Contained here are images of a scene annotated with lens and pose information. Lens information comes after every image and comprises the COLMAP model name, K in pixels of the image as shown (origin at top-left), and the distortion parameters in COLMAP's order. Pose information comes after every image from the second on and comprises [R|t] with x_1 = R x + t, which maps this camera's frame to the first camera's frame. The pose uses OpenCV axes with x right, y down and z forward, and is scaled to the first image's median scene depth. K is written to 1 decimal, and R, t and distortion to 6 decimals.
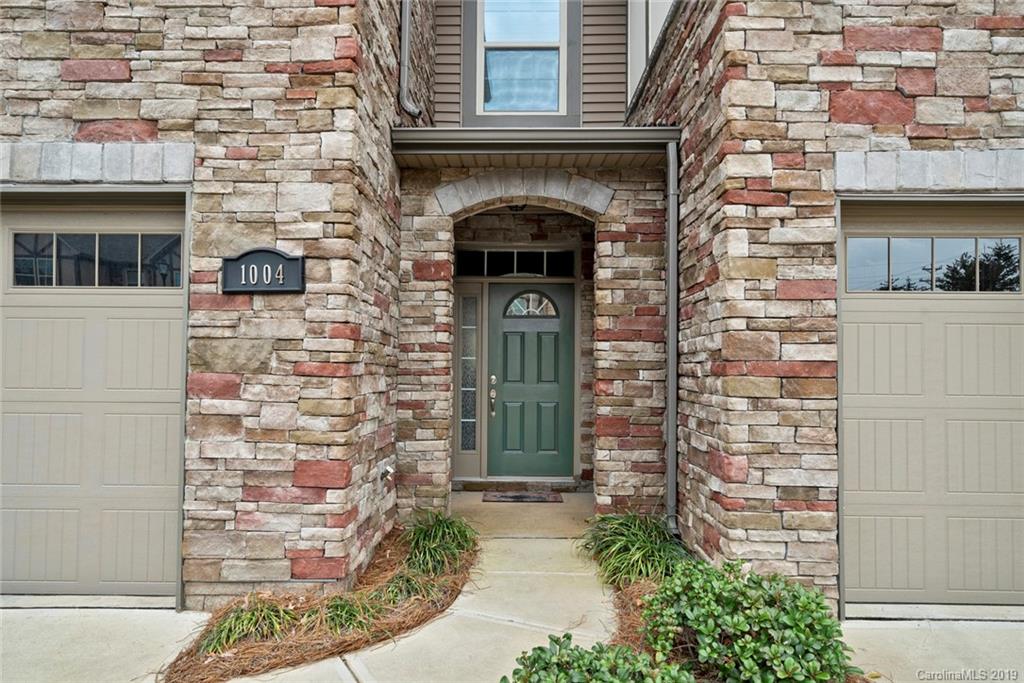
lens RADIAL K [[622.3, 0, 512.0], [0, 622.3, 346.4], [0, 0, 1]] dist [0.002210, 0.001880]
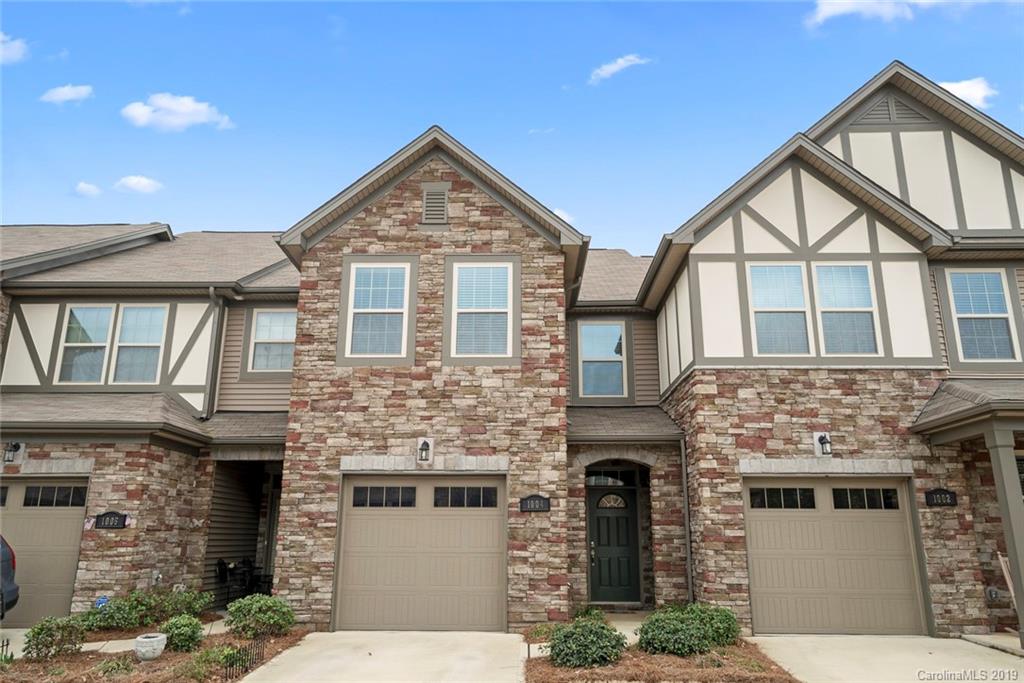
lens RADIAL K [[710.8, 0, 511.1], [0, 710.8, 339.8], [0, 0, 1]] dist [0.002906, 0.000880]
pose [[0.999764, -0.008435, -0.020041, -0.434054], [0.003634, 0.973543, -0.228474, -0.104932], [0.021438, 0.228347, 0.973344, -2.236607]]
